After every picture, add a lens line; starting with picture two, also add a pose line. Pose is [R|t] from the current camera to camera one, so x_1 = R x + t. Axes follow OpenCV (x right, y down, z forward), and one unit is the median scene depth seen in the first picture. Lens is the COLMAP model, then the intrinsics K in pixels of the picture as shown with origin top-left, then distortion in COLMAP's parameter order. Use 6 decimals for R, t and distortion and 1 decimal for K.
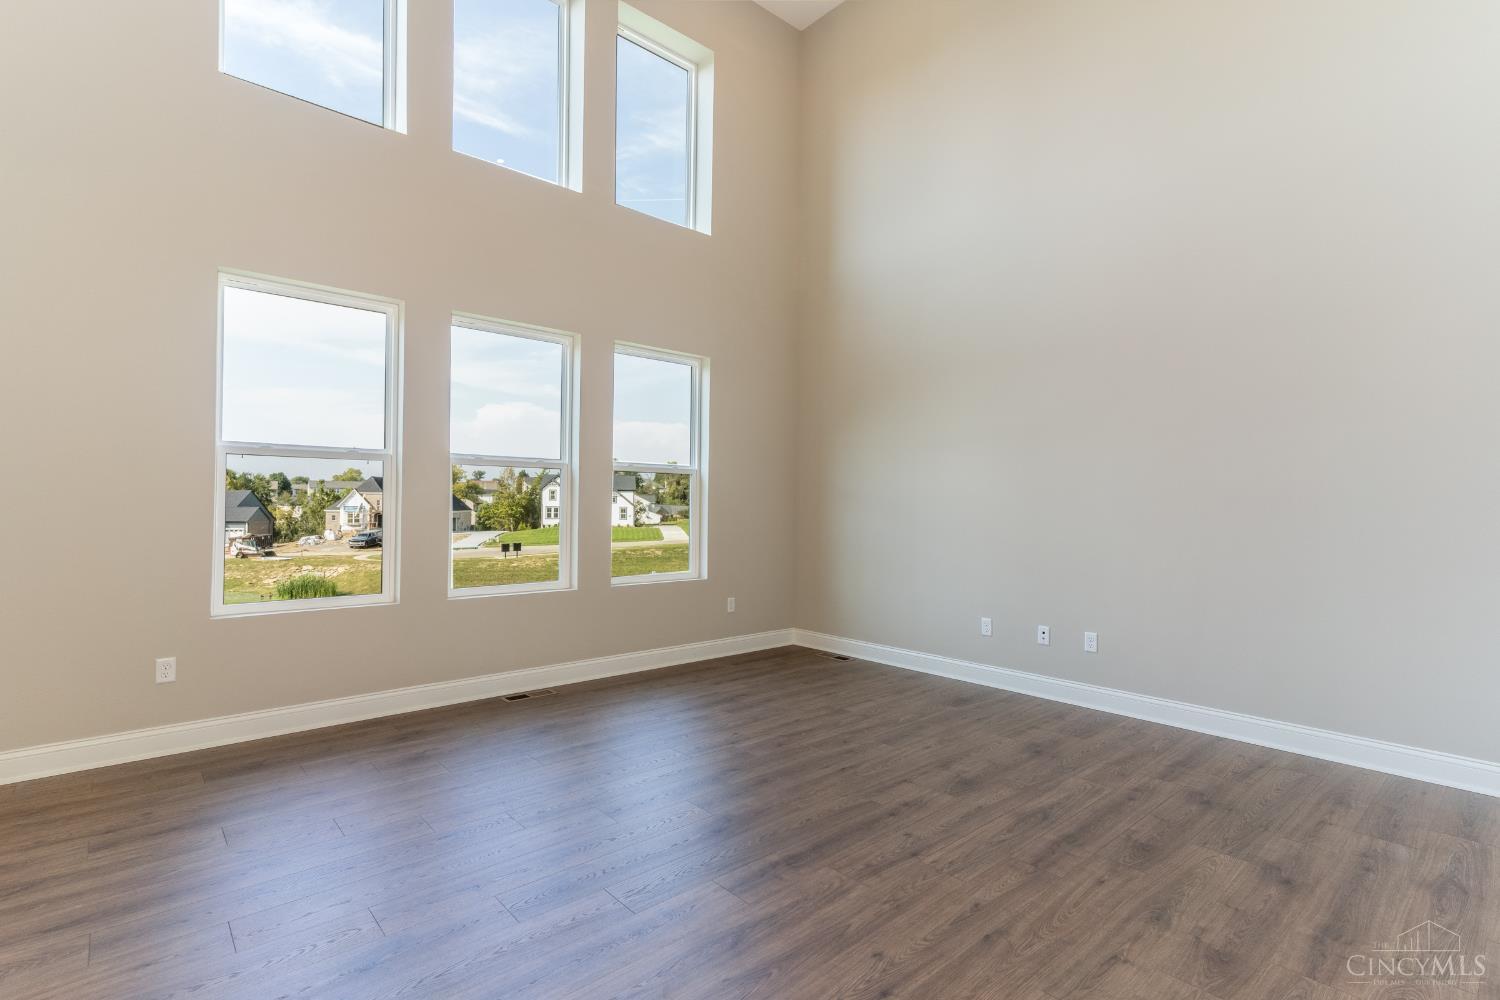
lens RADIAL K [[703.3, 0, 746.8], [0, 703.3, 503.4], [0, 0, 1]] dist [-0.004295, -0.000715]
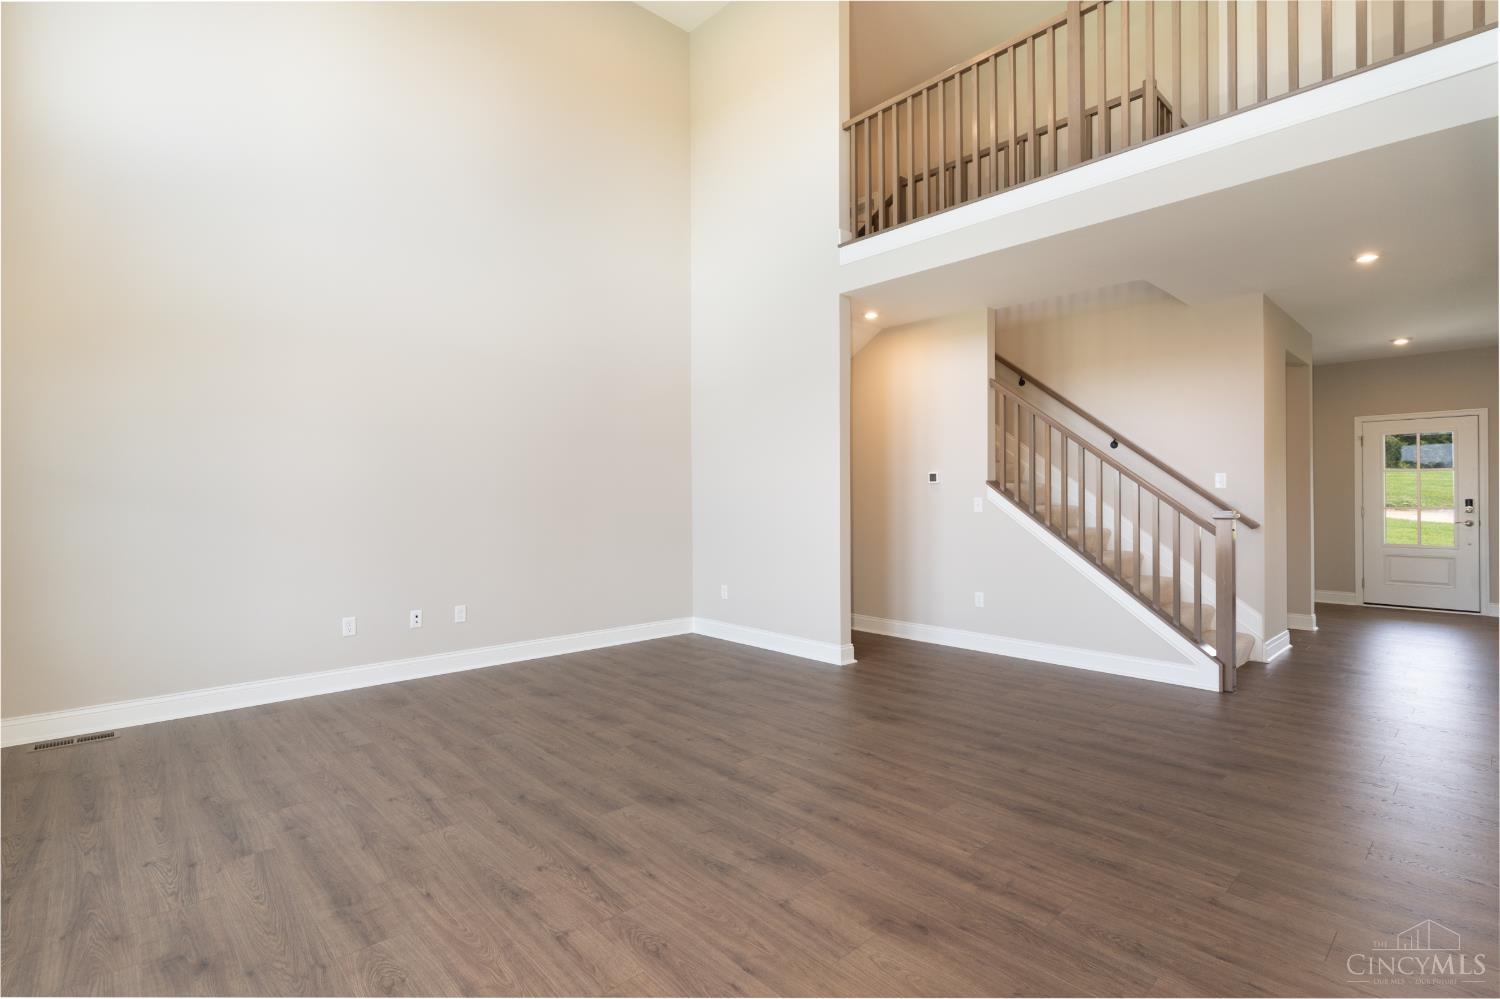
lens RADIAL K [[703.3, 0, 760.6], [0, 703.3, 500.2], [0, 0, 1]] dist [-0.004295, -0.000715]
pose [[-0.024640, -0.010754, 0.999639, -0.908155], [0.008458, 0.999904, 0.010965, 0.006665], [-0.999661, 0.008725, -0.024546, 0.743189]]
